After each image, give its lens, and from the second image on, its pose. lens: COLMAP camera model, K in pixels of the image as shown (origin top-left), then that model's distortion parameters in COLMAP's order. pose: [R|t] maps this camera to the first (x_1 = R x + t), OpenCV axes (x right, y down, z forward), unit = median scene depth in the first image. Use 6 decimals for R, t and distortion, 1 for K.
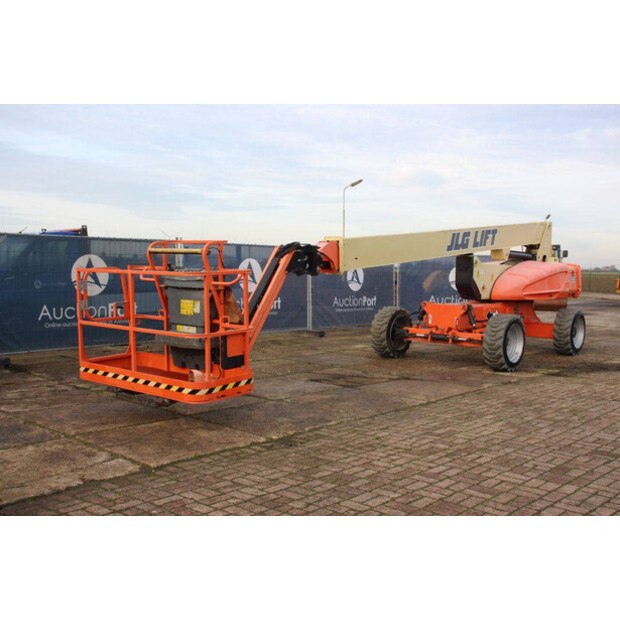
lens RADIAL K [[679.2, 0, 310.0], [0, 679.2, 310.0], [0, 0, 1]] dist [-0.019872, -0.002663]
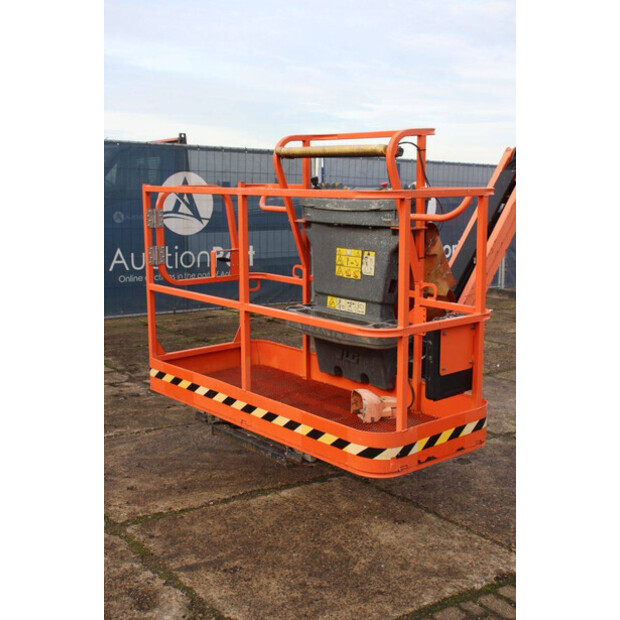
lens RADIAL K [[788.2, 0, 310.0], [0, 788.2, 310.0], [0, 0, 1]] dist [0.004752, 0.001999]
pose [[0.983510, 0.030452, -0.178274, -0.103504], [-0.017072, 0.996953, 0.076111, -0.013592], [0.180049, -0.071813, 0.981033, 0.413299]]
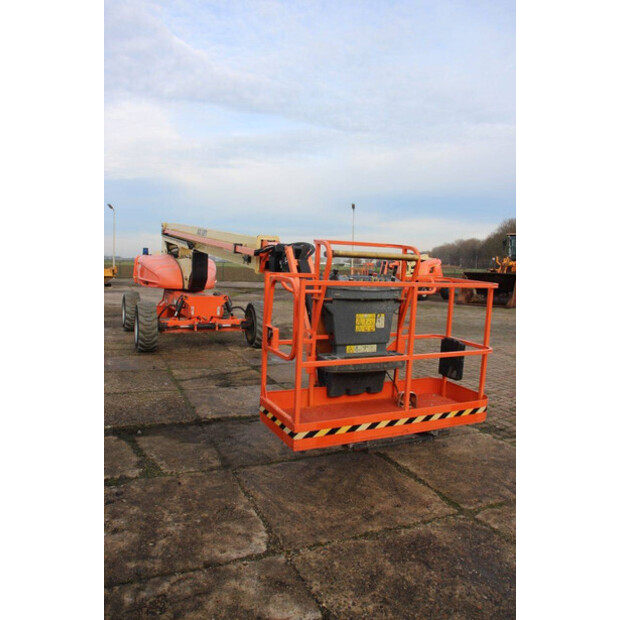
lens RADIAL K [[505.4, 0, 310.0], [0, 505.4, 310.0], [0, 0, 1]] dist [-0.161741, 0.102560]
pose [[0.422088, -0.089202, 0.902156, -0.771888], [0.040731, 0.996008, 0.079426, -0.071846], [-0.905640, 0.003221, 0.424036, 0.806231]]
